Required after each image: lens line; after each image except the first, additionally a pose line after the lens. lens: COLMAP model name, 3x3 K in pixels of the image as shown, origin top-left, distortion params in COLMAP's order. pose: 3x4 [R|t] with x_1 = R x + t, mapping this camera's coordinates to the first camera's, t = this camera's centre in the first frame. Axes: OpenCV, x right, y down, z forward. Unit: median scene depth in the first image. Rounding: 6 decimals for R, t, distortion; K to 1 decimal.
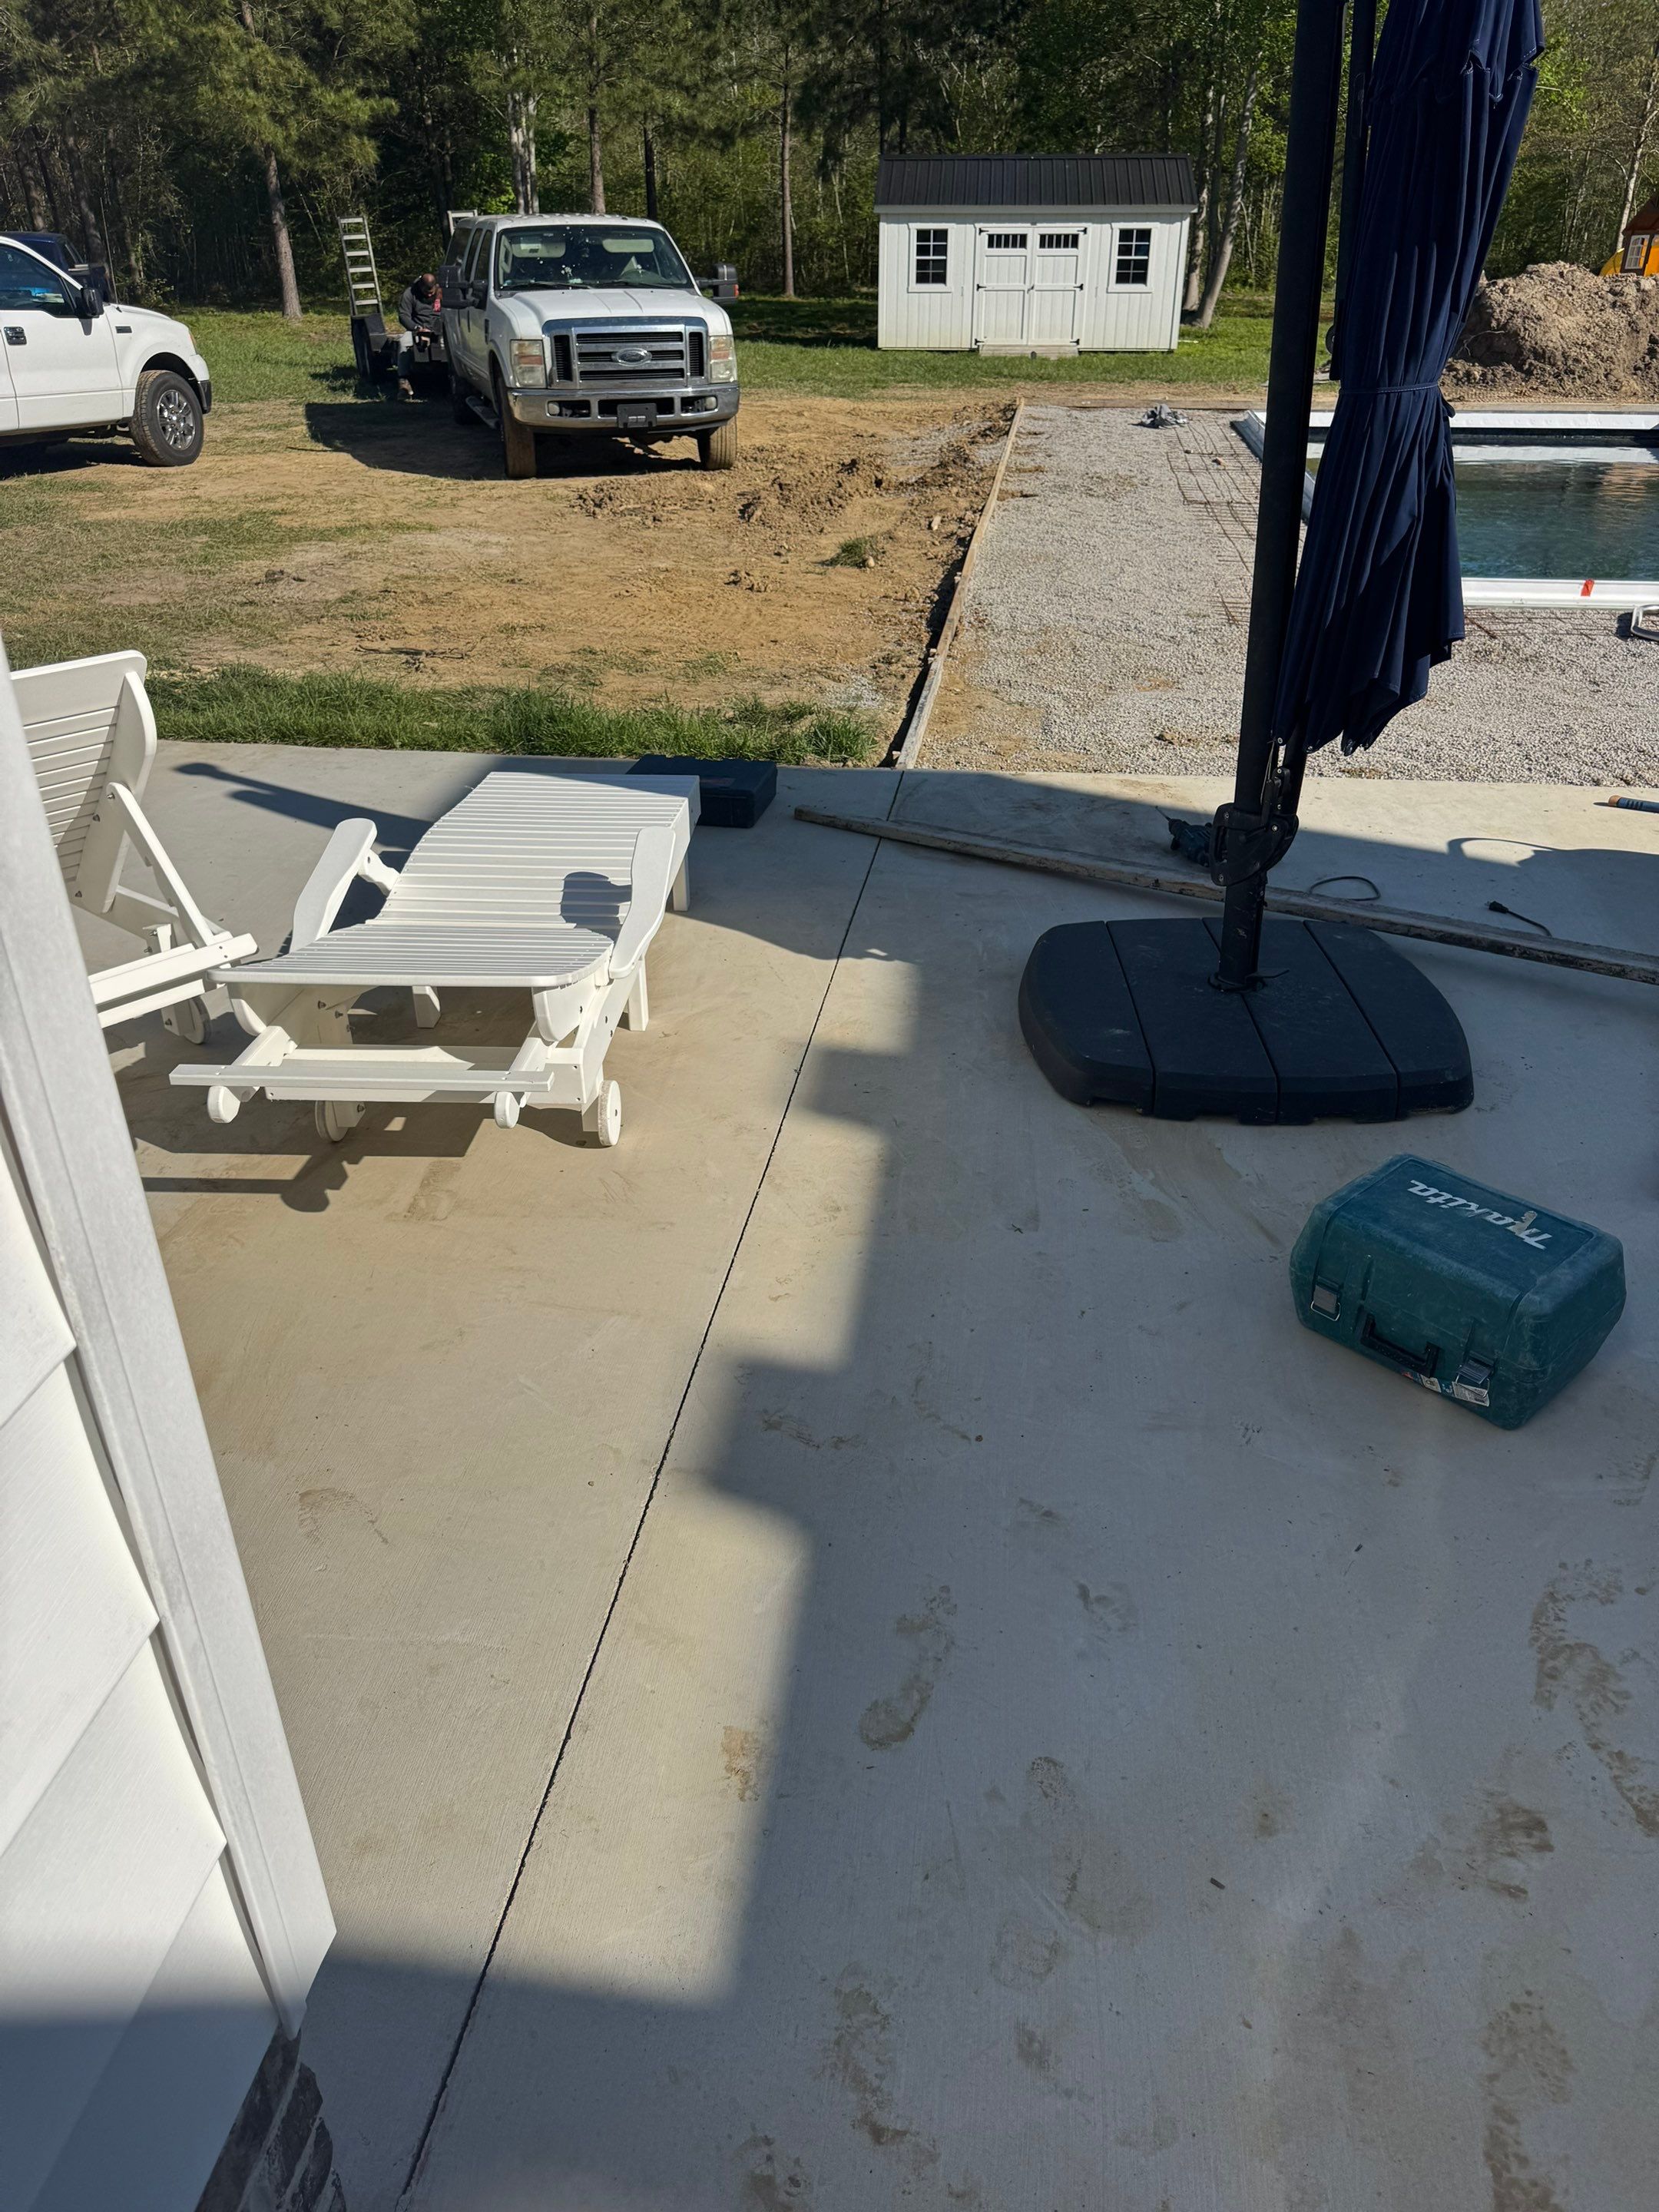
lens RADIAL K [[1547.5, 0, 820.0], [0, 1547.5, 1101.0], [0, 0, 1]] dist [0.079836, -0.105355]
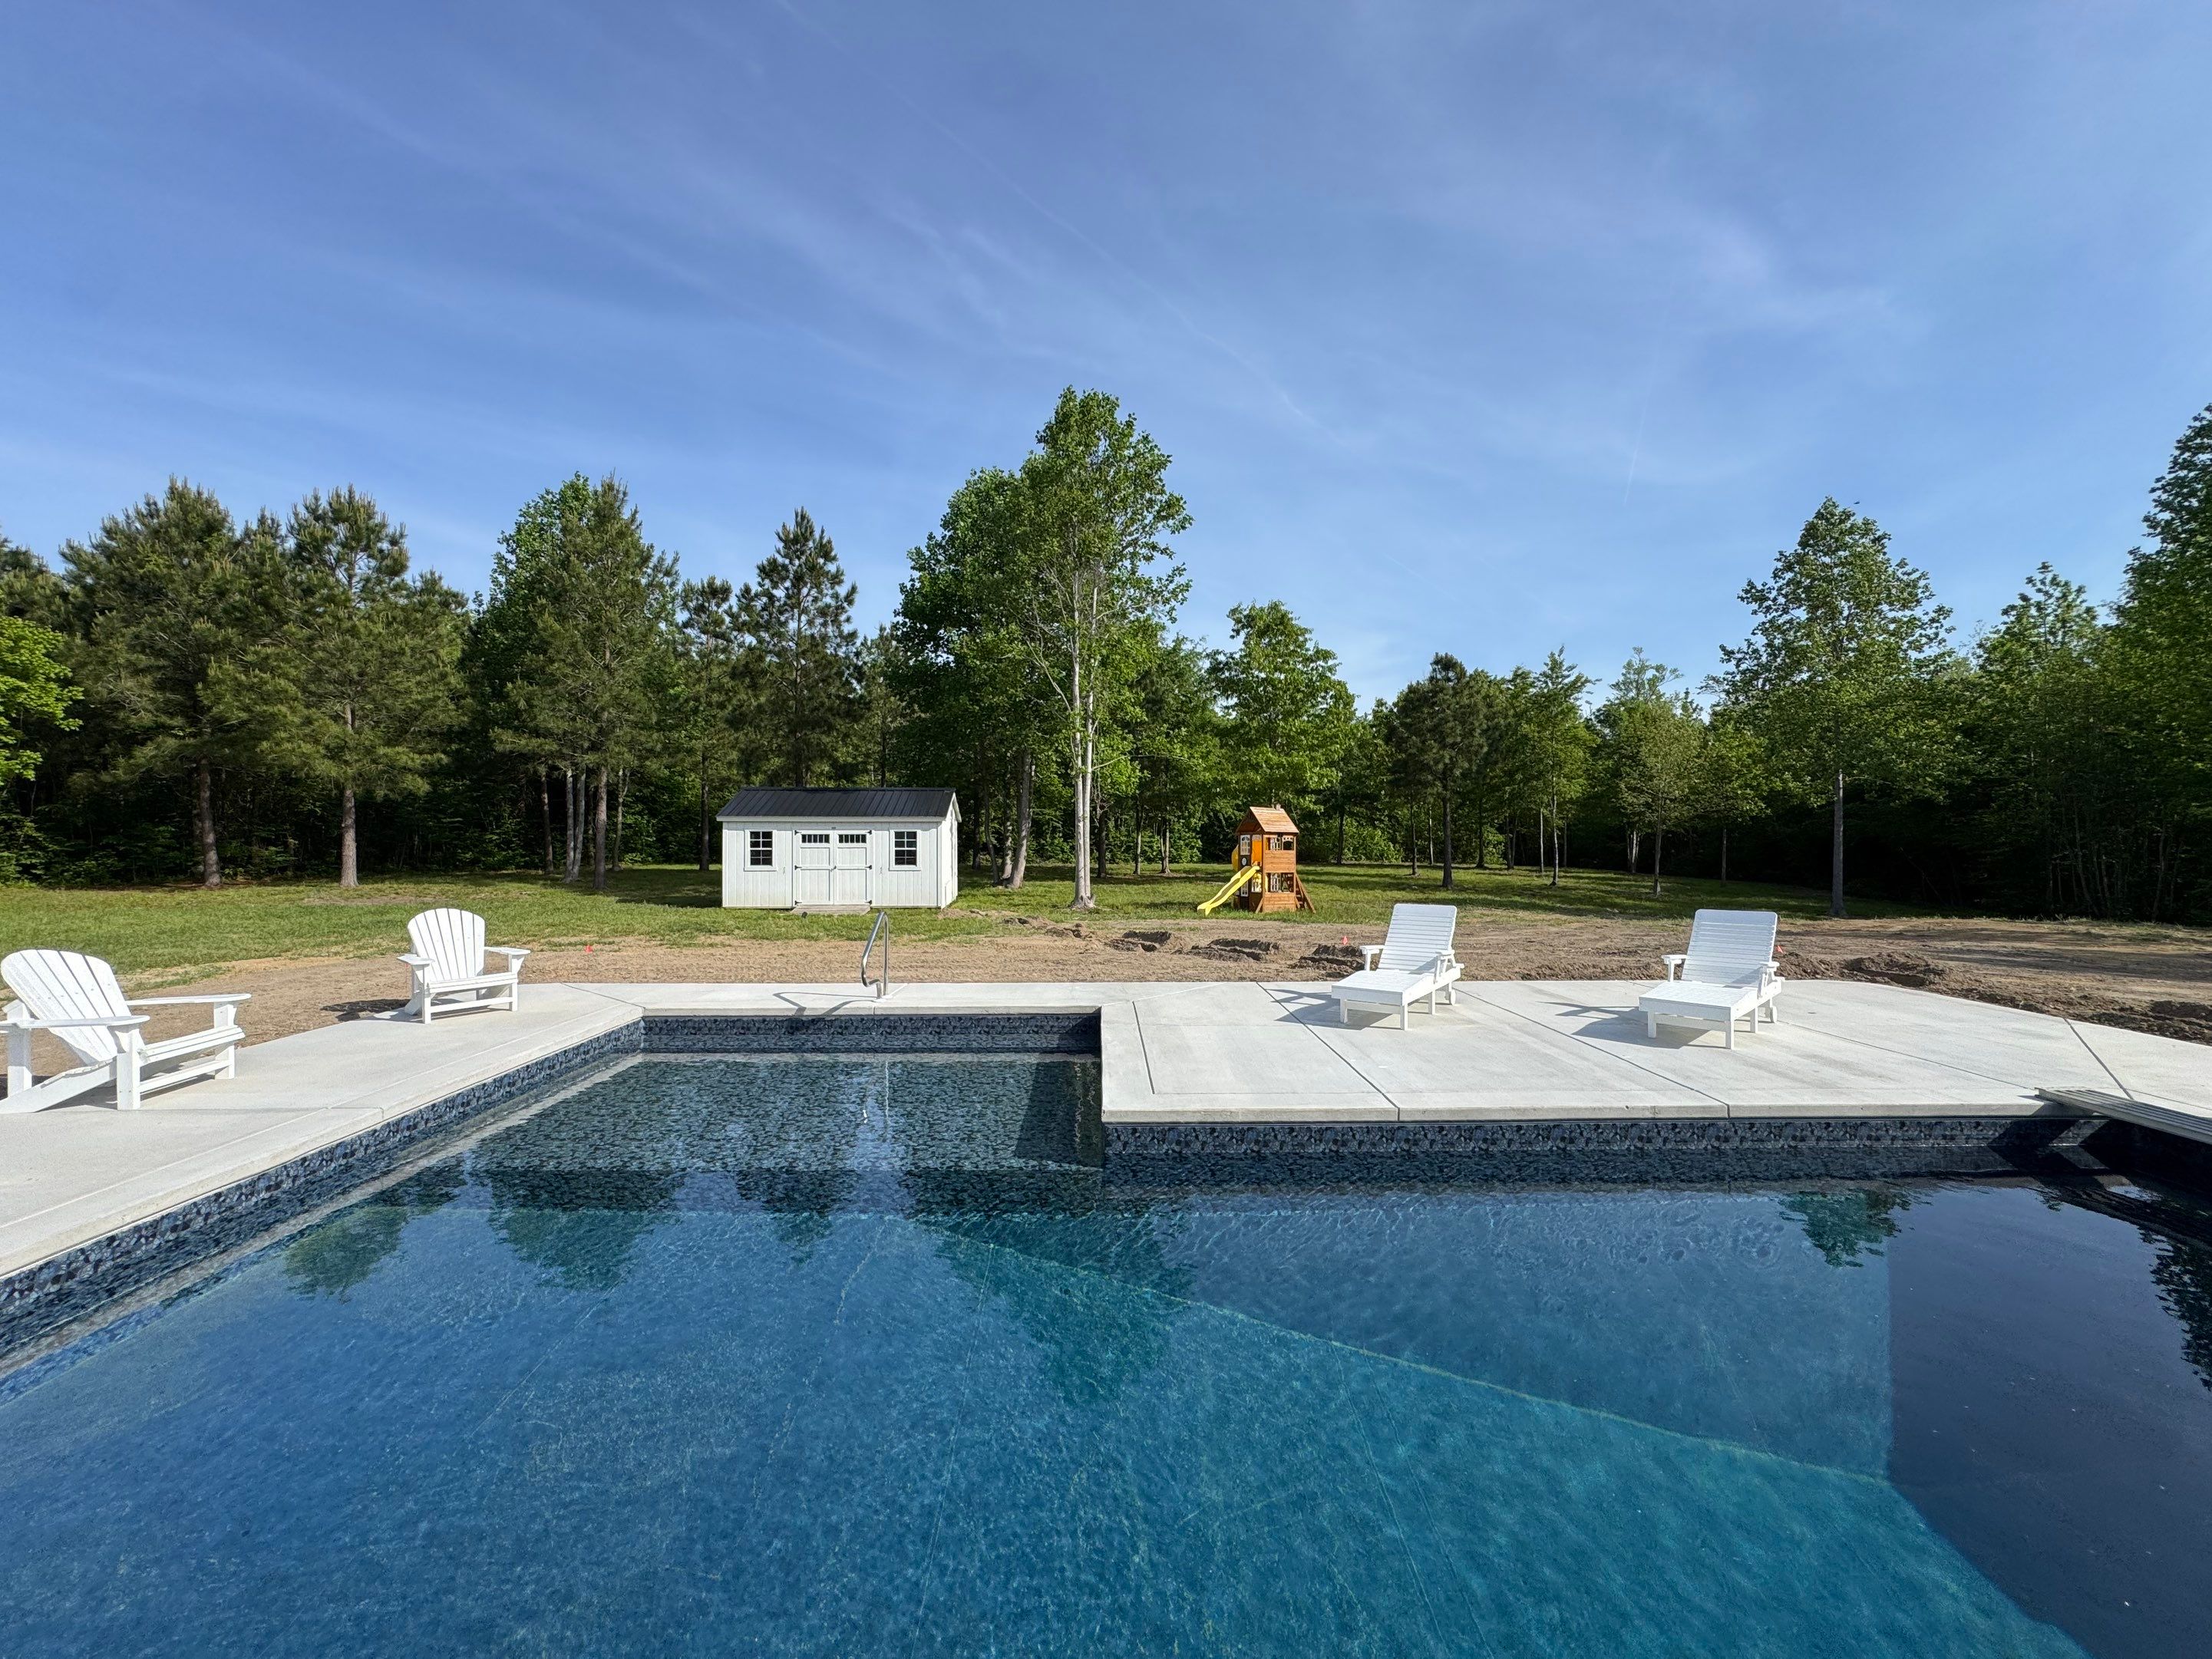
lens RADIAL K [[876.5, 0, 1112.9], [0, 876.5, 825.6], [0, 0, 1]] dist [-0.003856, 0.000117]
pose [[0.989117, 0.001923, 0.147120, 0.267952], [0.070662, 0.870842, -0.486458, -0.155005], [-0.129054, 0.491560, 0.861228, 0.279877]]
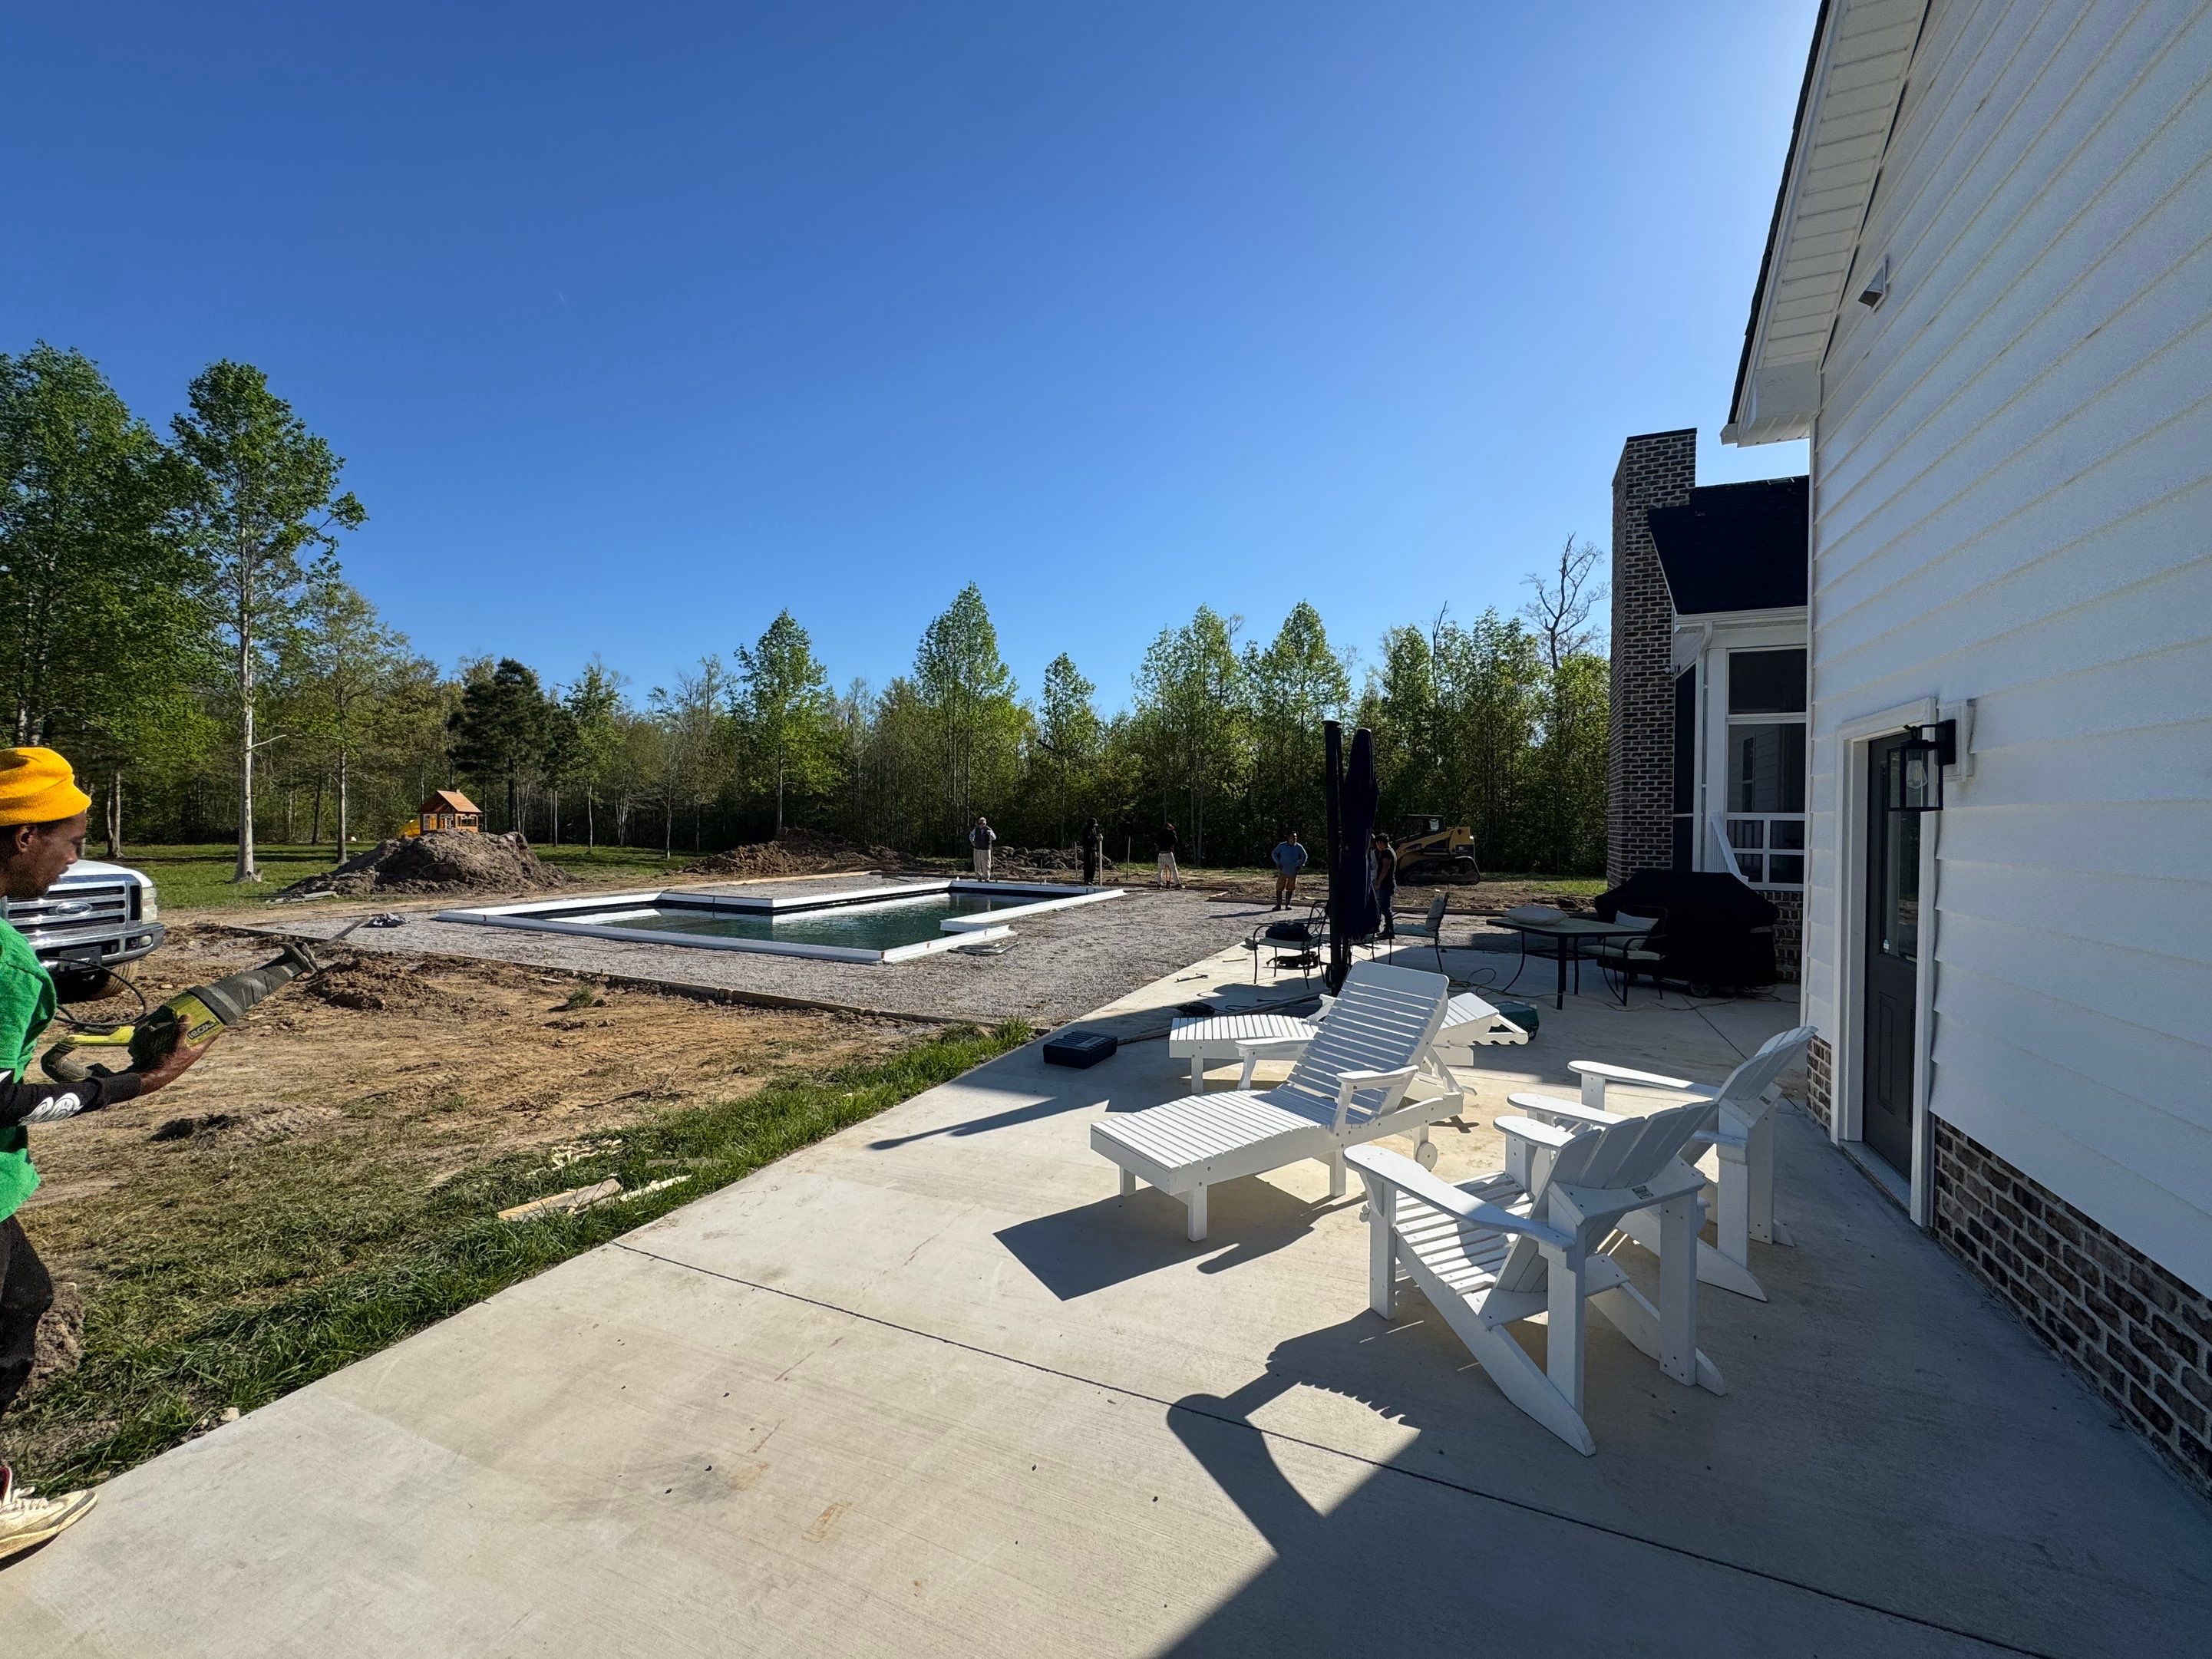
lens RADIAL K [[875.2, 0, 1109.0], [0, 875.2, 824.3], [0, 0, 1]] dist [-0.003641, 0.001126]
pose [[0.282509, -0.001296, 0.959264, -0.216669], [0.453661, 0.881282, -0.132415, -0.052831], [-0.845210, 0.472589, 0.249558, 0.093682]]
